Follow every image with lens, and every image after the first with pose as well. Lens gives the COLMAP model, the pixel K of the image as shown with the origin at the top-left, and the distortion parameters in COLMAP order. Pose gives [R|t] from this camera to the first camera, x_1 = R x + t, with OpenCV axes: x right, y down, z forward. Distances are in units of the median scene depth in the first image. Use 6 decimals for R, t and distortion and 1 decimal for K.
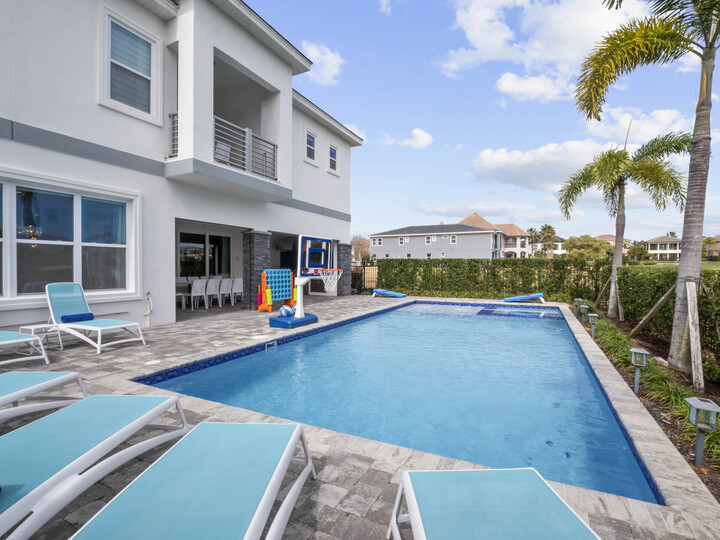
lens RADIAL K [[351.4, 0, 362.1], [0, 351.4, 270.0], [0, 0, 1]] dist [-0.011028, -0.001879]
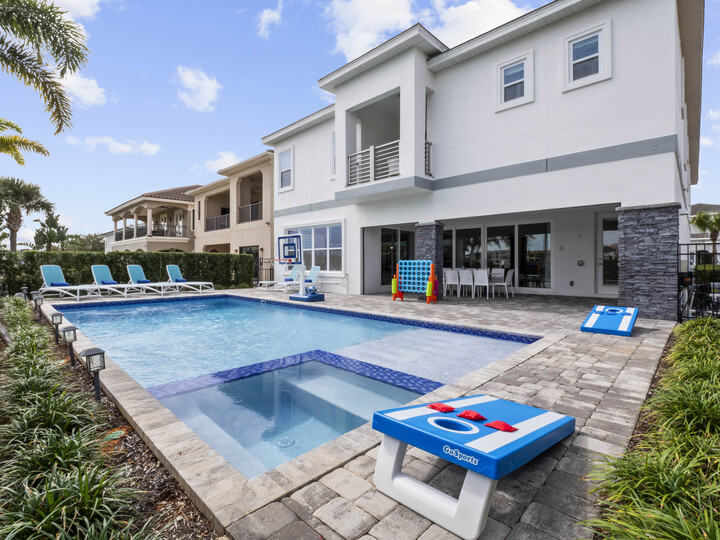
lens RADIAL K [[351.4, 0, 365.0], [0, 351.4, 268.2], [0, 0, 1]] dist [-0.011028, -0.001879]
pose [[-0.295121, 0.009649, -0.955411, 0.766054], [-0.009821, 0.999866, 0.013131, 0.008155], [0.955409, 0.013258, -0.294987, 1.193358]]
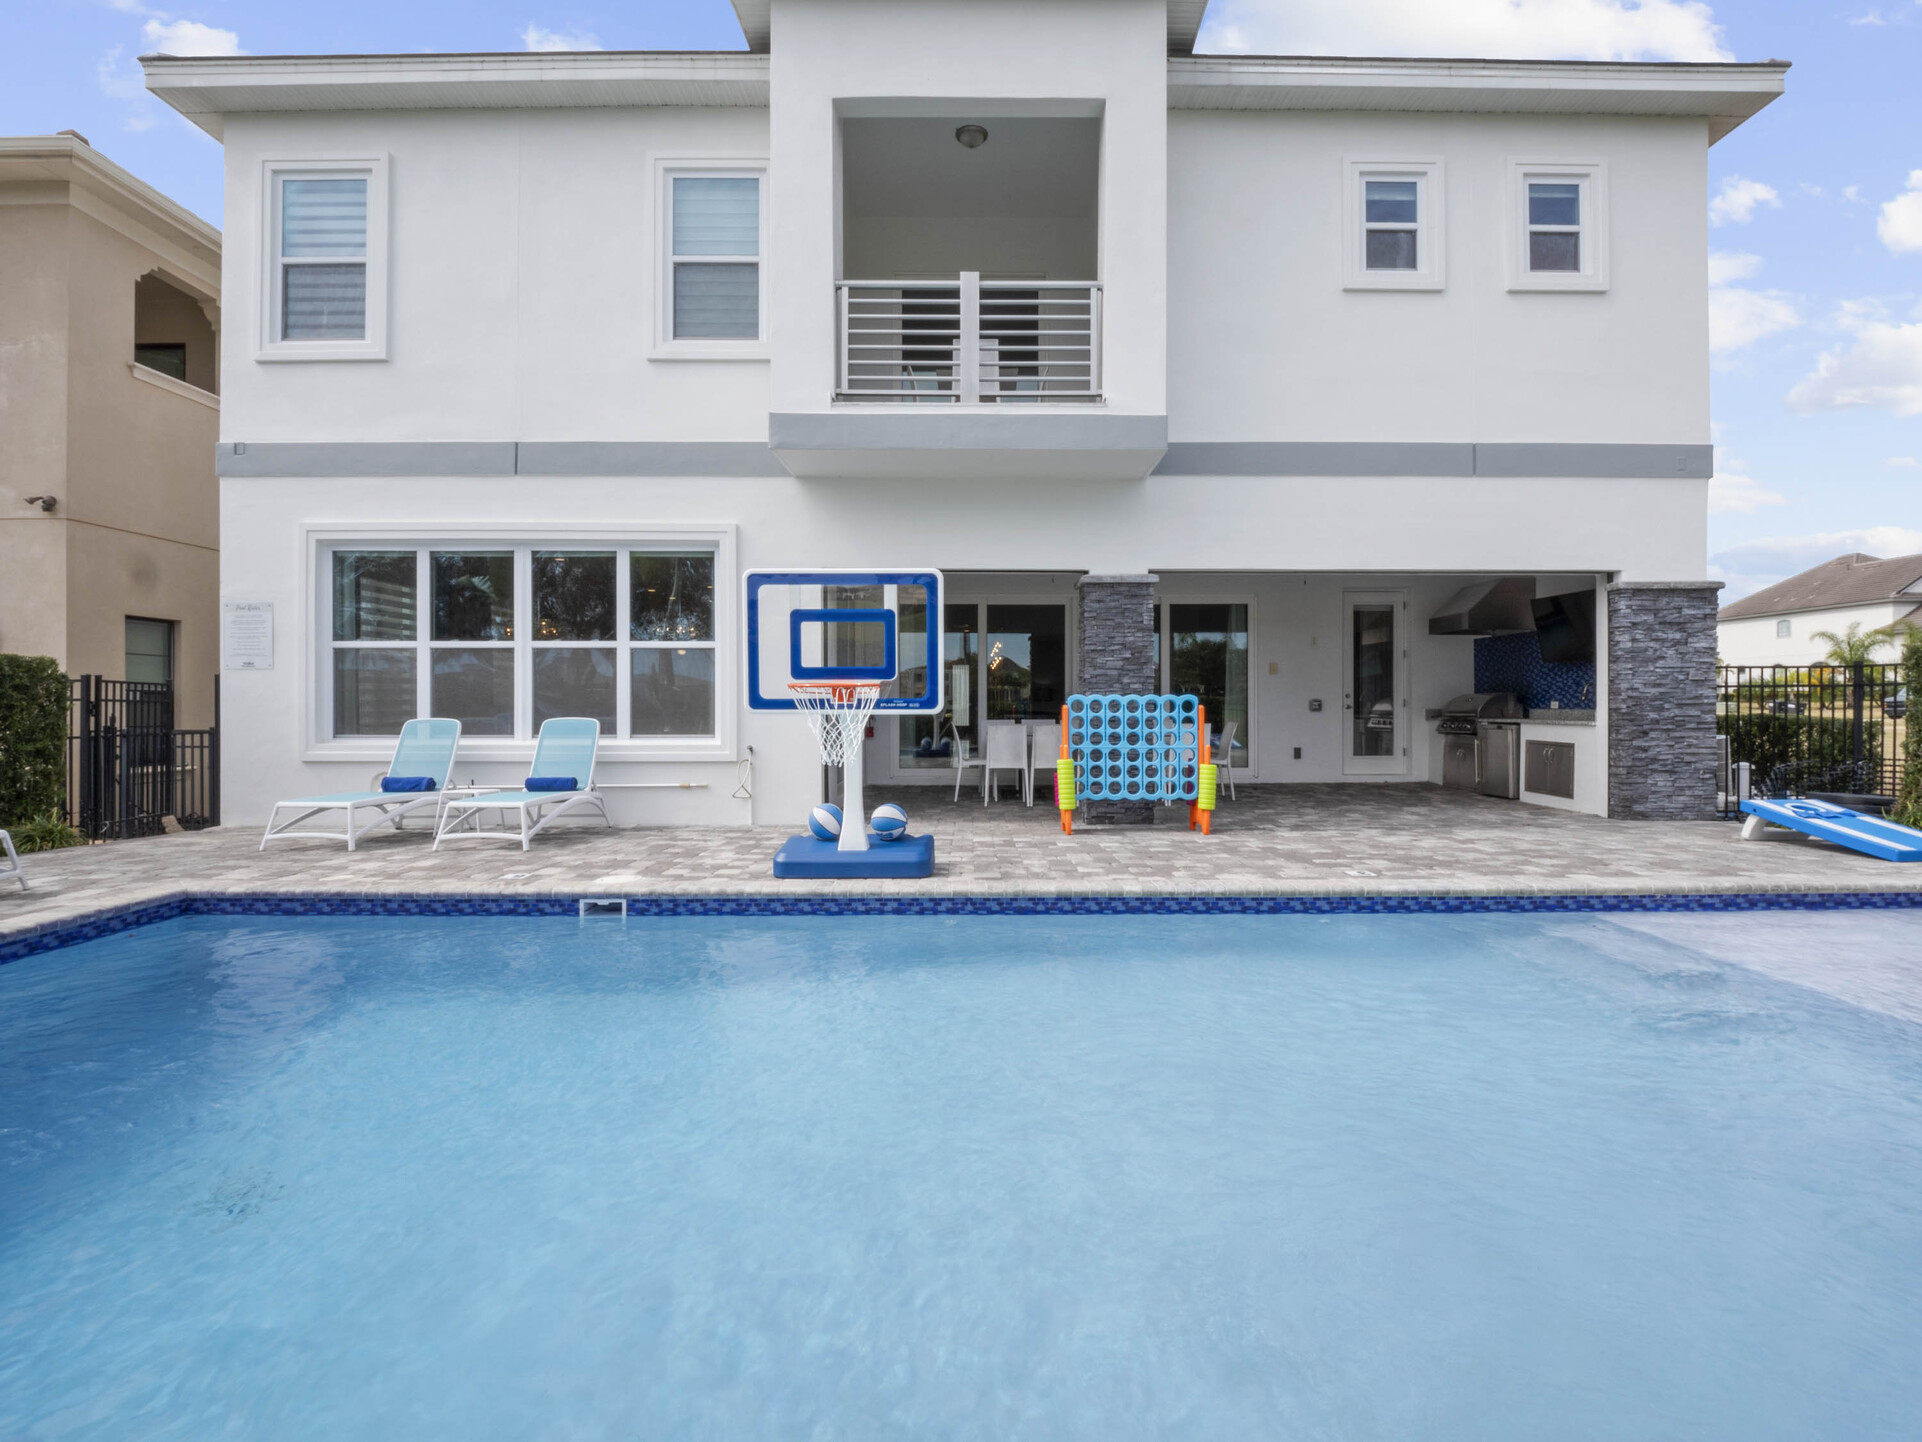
lens RADIAL K [[938.1, 0, 972.9], [0, 938.1, 713.6], [0, 0, 1]] dist [-0.011028, -0.001879]
pose [[0.454619, 0.002652, -0.890682, 0.419304], [-0.005774, 0.999983, 0.000031, 0.014331], [0.890668, 0.005129, 0.454626, 0.533224]]
